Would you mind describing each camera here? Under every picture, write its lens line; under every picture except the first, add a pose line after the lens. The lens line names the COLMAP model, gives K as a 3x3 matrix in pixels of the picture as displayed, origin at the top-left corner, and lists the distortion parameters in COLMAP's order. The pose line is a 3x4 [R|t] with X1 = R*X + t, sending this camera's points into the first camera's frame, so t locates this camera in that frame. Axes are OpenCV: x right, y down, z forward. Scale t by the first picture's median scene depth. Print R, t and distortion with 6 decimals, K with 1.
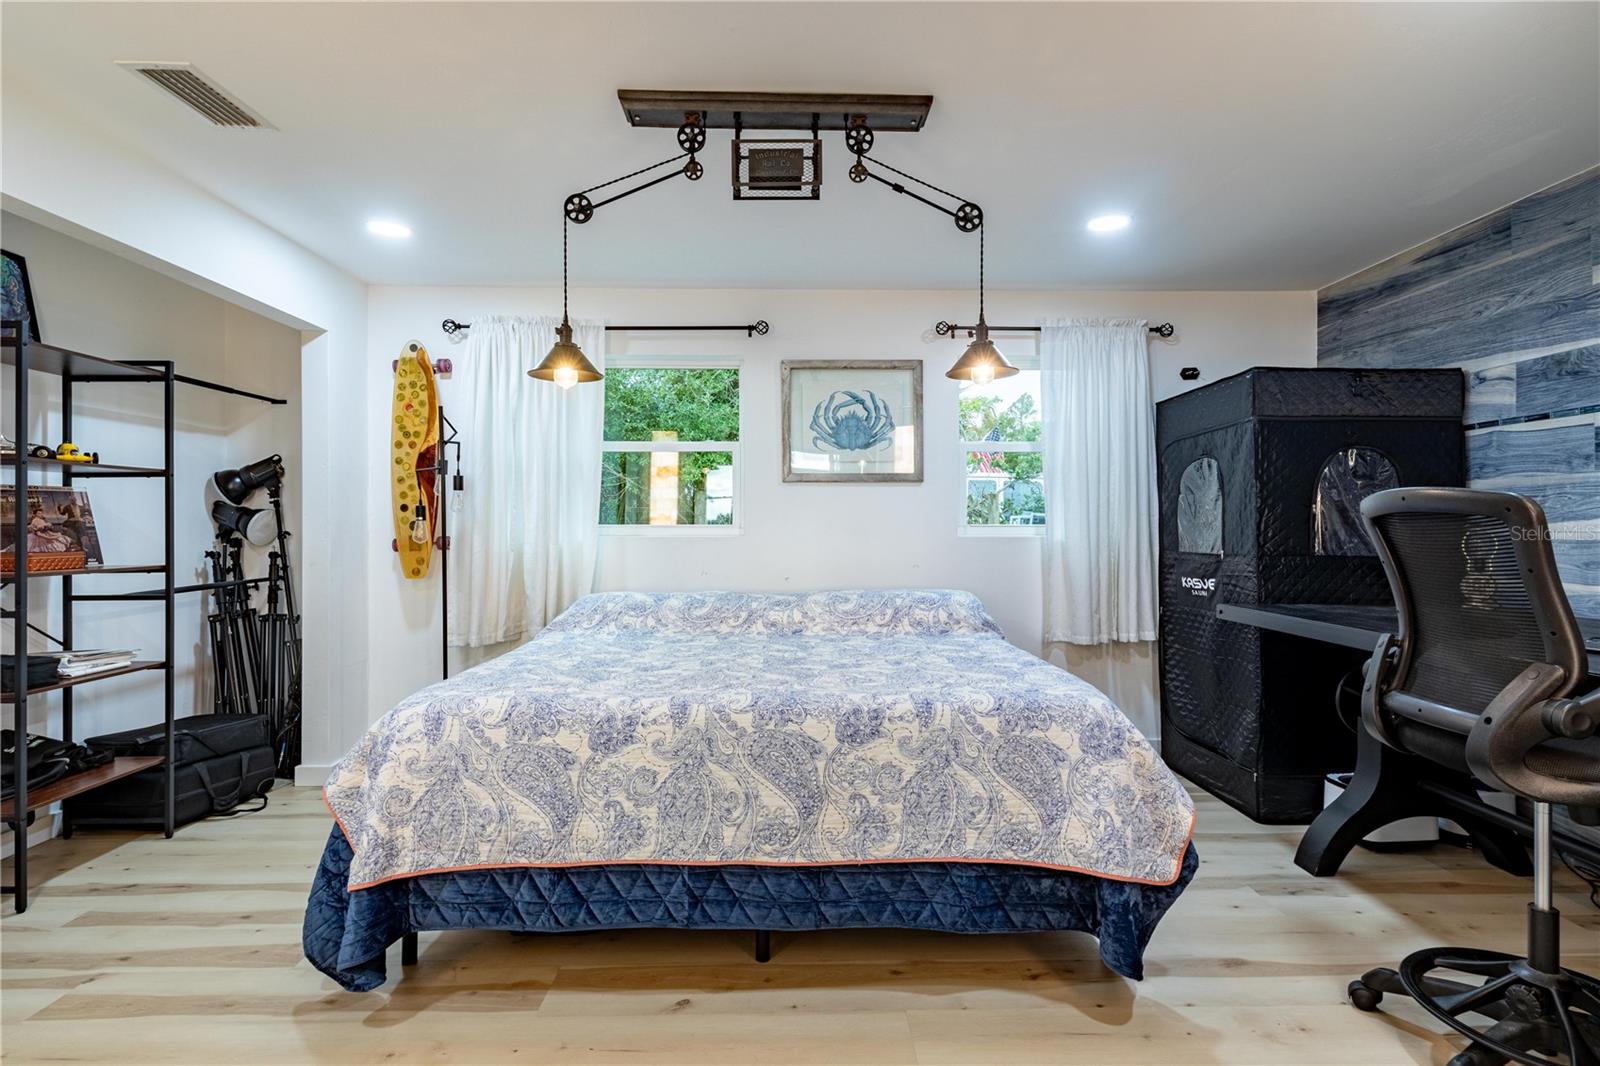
lens RADIAL K [[788.1, 0, 805.1], [0, 788.1, 527.8], [0, 0, 1]] dist [0.004691, -0.000818]
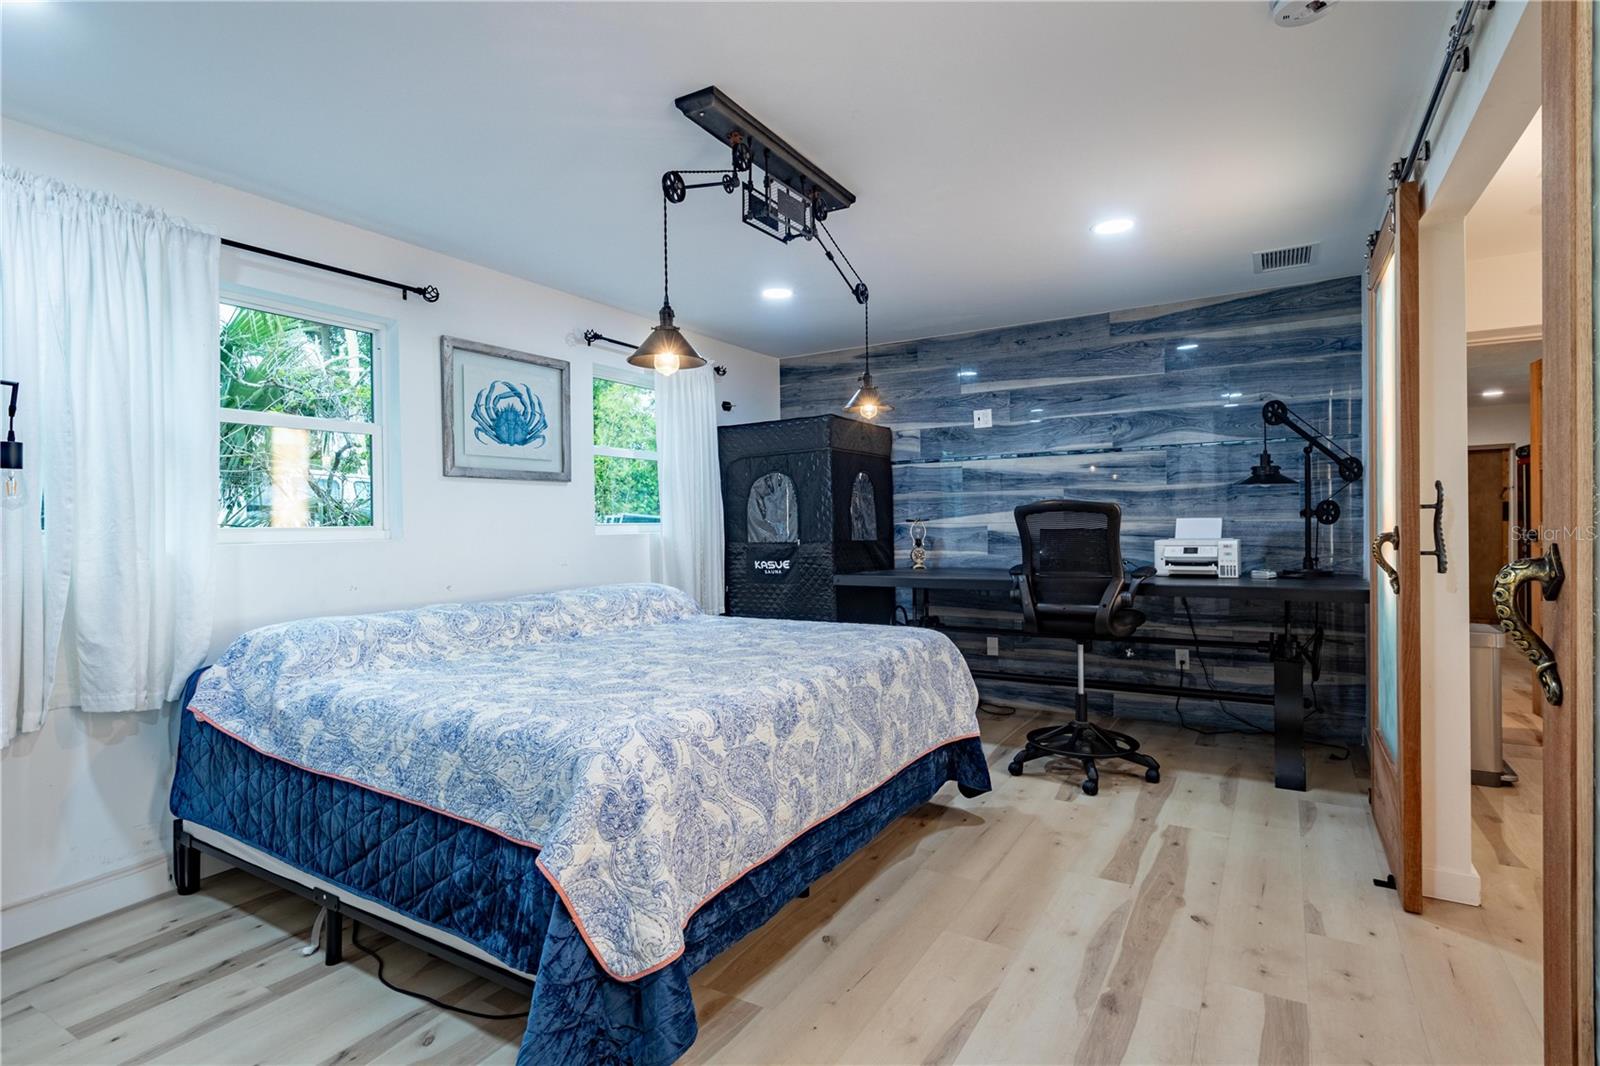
lens RADIAL K [[788.1, 0, 805.4], [0, 788.1, 528.2], [0, 0, 1]] dist [0.004691, -0.000818]
pose [[0.534826, -0.012883, 0.844864, -0.681265], [0.014872, 0.999872, 0.005833, 0.000309], [-0.844831, 0.009445, 0.534949, 0.247561]]
